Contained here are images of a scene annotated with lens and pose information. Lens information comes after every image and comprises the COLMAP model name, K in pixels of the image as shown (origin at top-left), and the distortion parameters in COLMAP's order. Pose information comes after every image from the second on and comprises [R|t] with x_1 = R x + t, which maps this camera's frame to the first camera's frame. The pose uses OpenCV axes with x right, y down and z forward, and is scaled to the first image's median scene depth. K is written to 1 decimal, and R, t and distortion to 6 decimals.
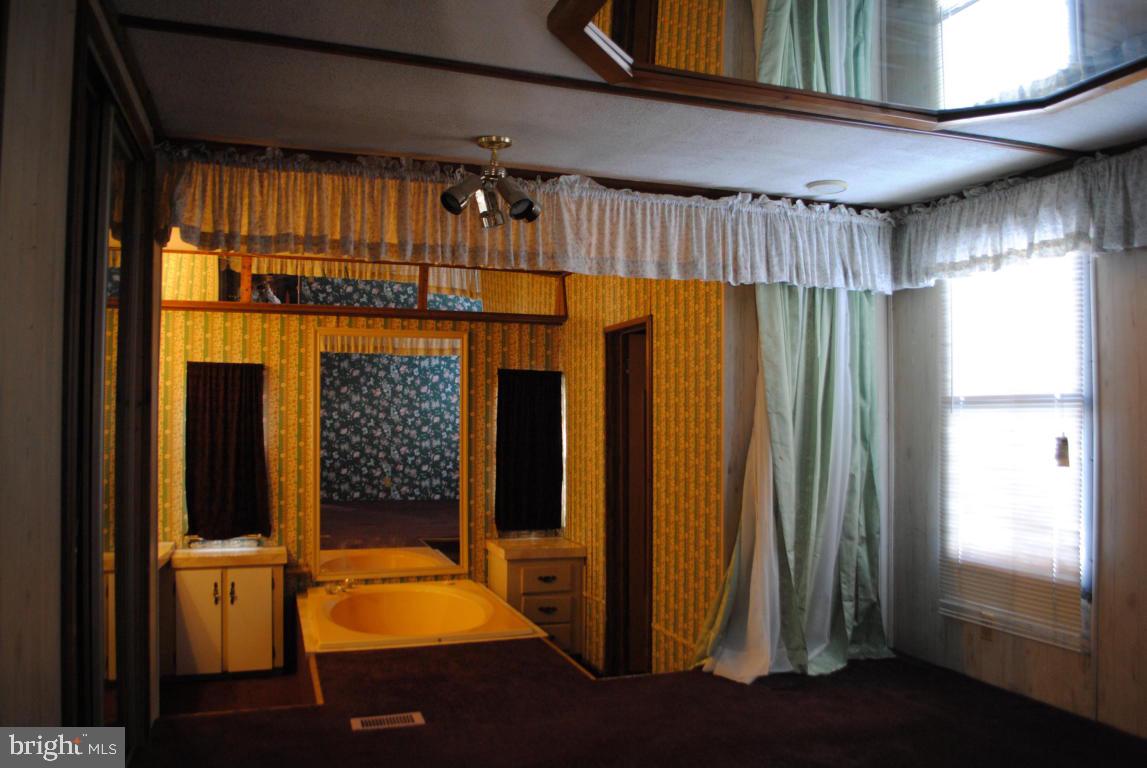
lens RADIAL K [[906.9, 0, 591.7], [0, 906.9, 392.2], [0, 0, 1]] dist [-0.084066, 0.011042]
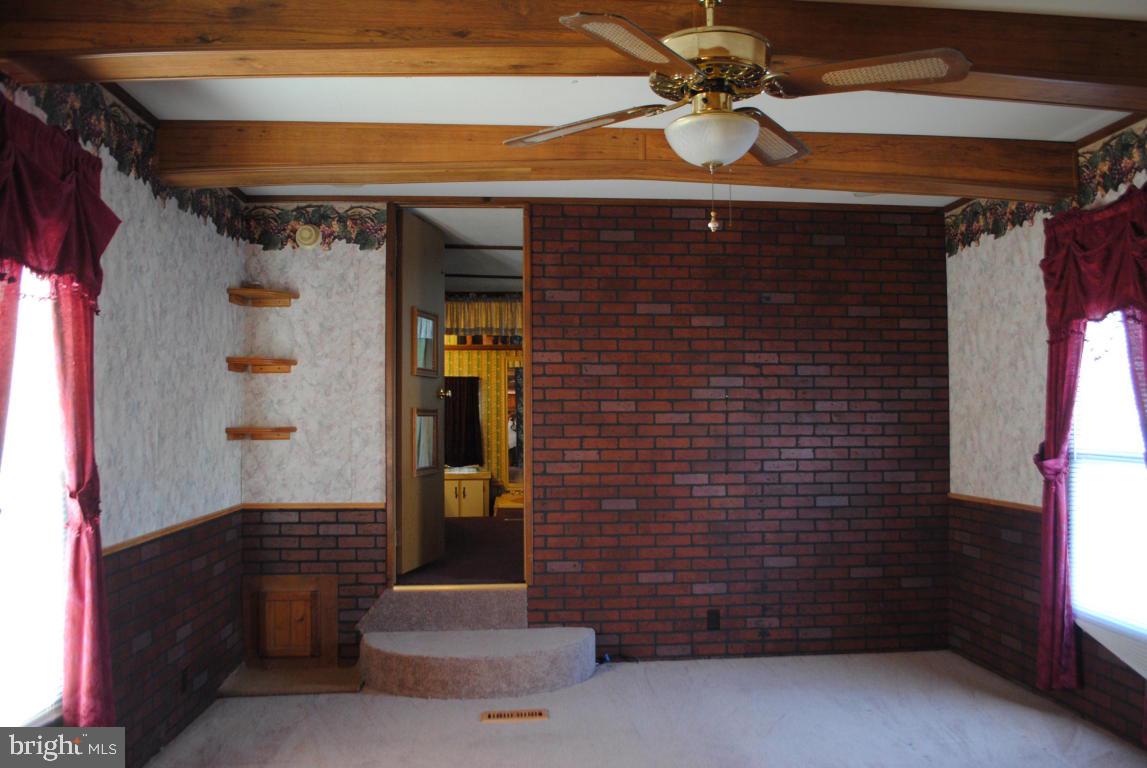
lens RADIAL K [[906.9, 0, 591.7], [0, 906.9, 392.2], [0, 0, 1]] dist [-0.084066, 0.011042]
pose [[0.966936, -0.016287, -0.254500, 0.362246], [0.015969, 0.999867, -0.003315, 0.012189], [0.254520, -0.000859, 0.967067, -0.817350]]
